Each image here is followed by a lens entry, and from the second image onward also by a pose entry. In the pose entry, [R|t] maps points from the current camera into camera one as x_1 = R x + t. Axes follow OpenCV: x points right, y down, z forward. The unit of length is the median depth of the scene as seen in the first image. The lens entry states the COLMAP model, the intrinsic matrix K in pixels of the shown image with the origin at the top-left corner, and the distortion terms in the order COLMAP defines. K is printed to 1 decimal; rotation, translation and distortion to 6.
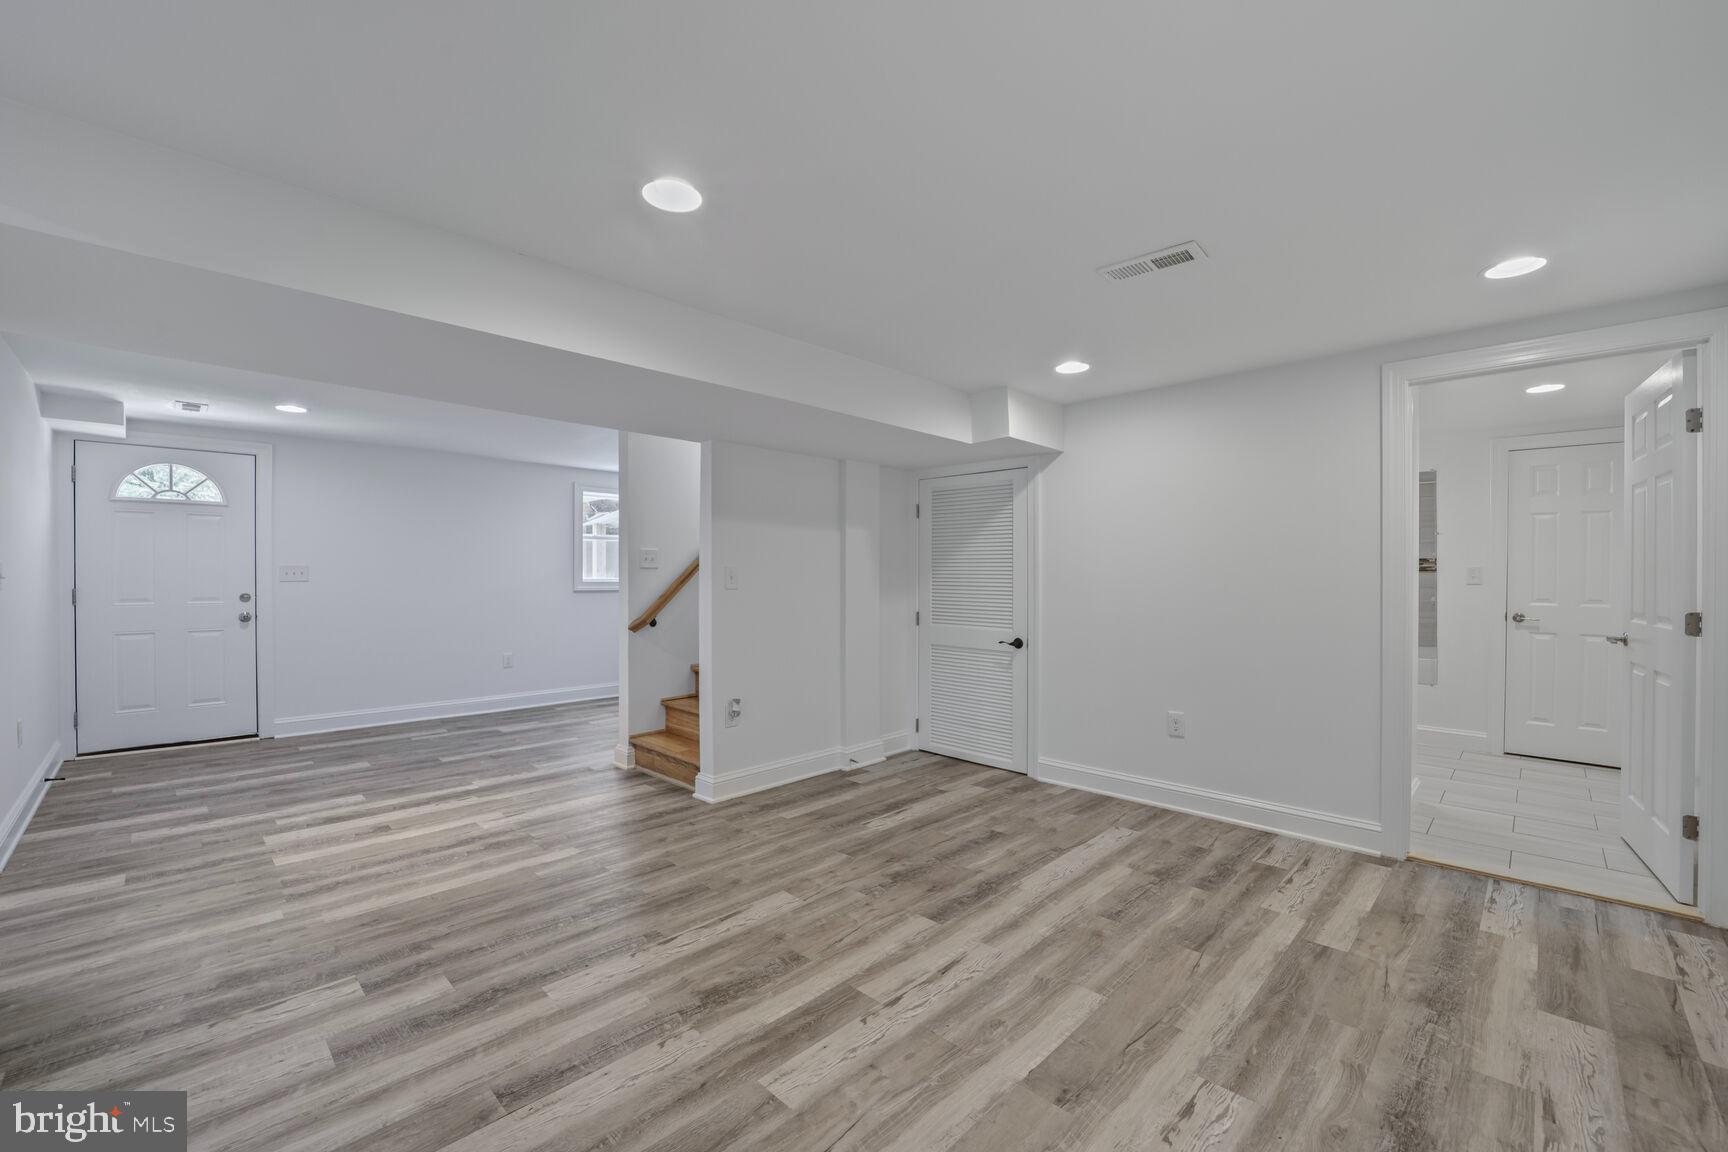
lens RADIAL K [[666.0, 0, 872.0], [0, 666.0, 578.8], [0, 0, 1]] dist [-0.018043, -0.000759]
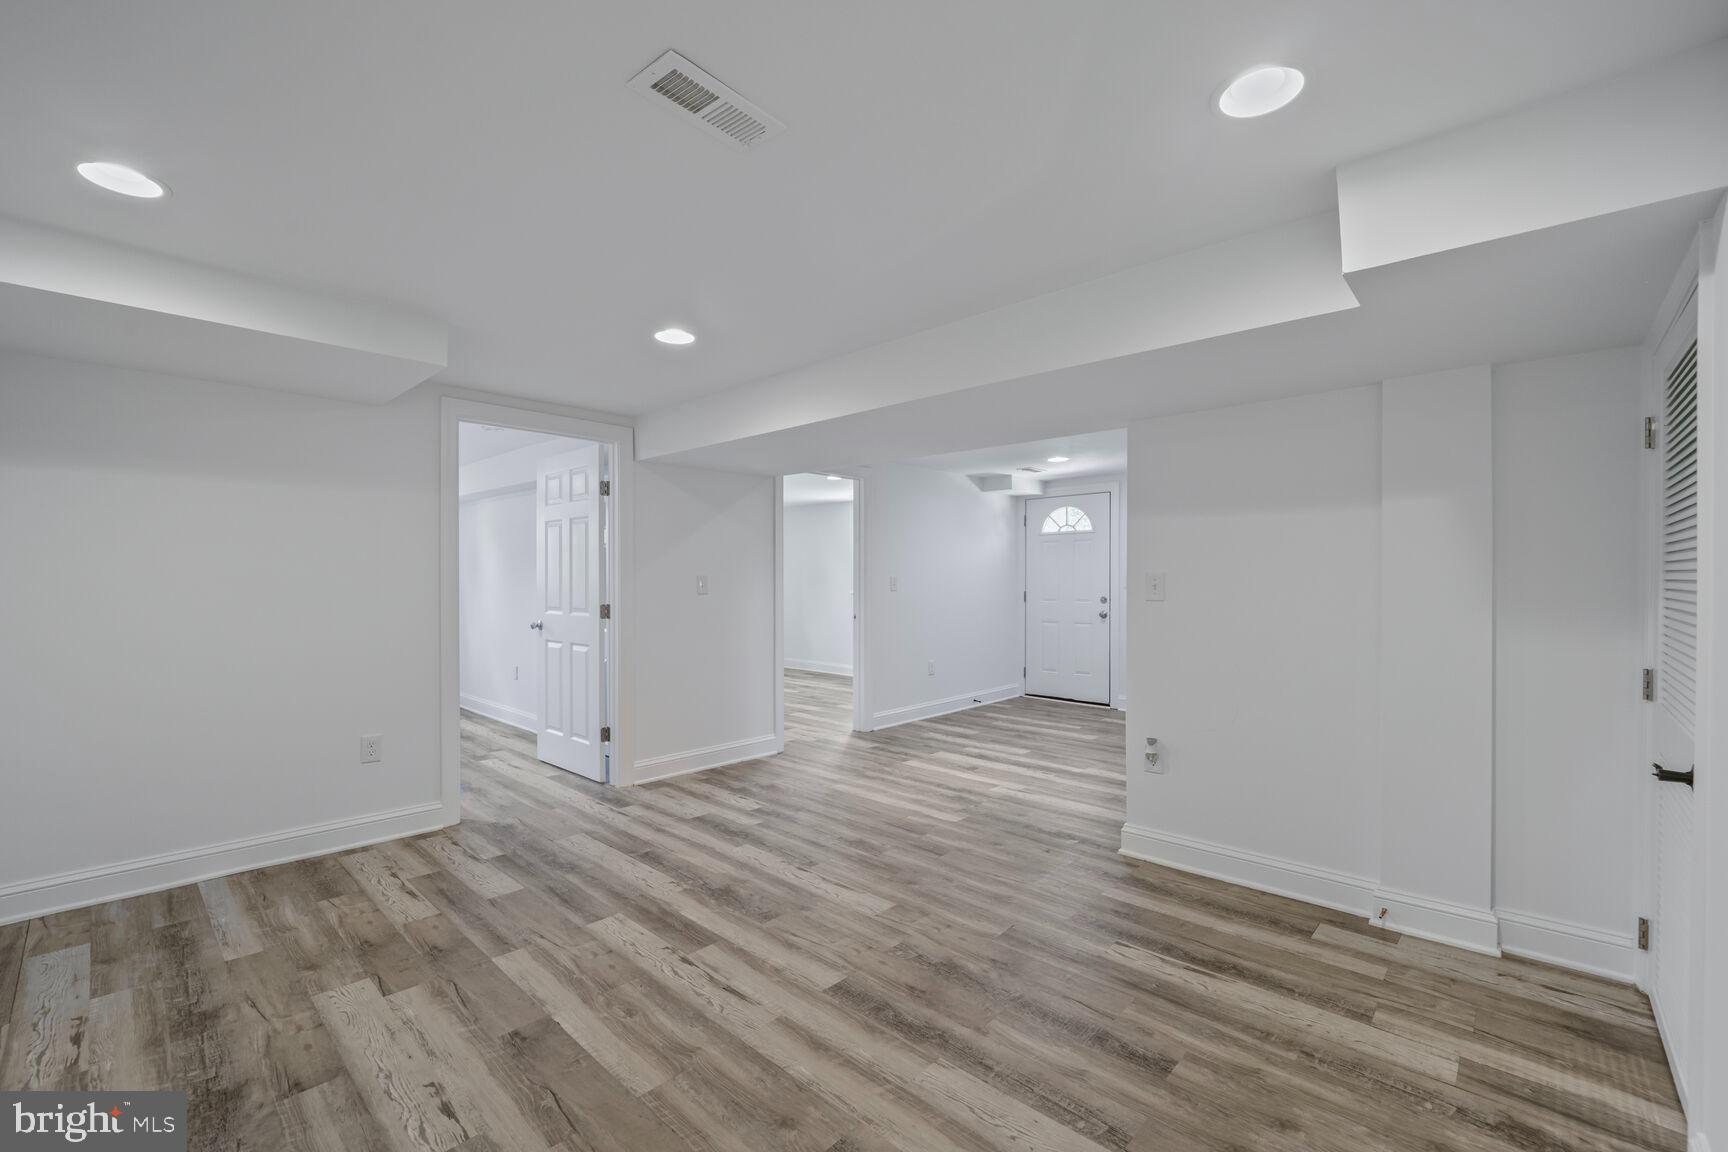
lens RADIAL K [[704.9, 0, 874.9], [0, 704.9, 567.1], [0, 0, 1]] dist [-0.020238, -0.000090]
pose [[0.071910, -0.020011, -0.997210, 0.901755], [-0.010720, 0.999725, -0.020834, -0.006750], [0.997354, 0.012188, 0.071675, 0.880397]]
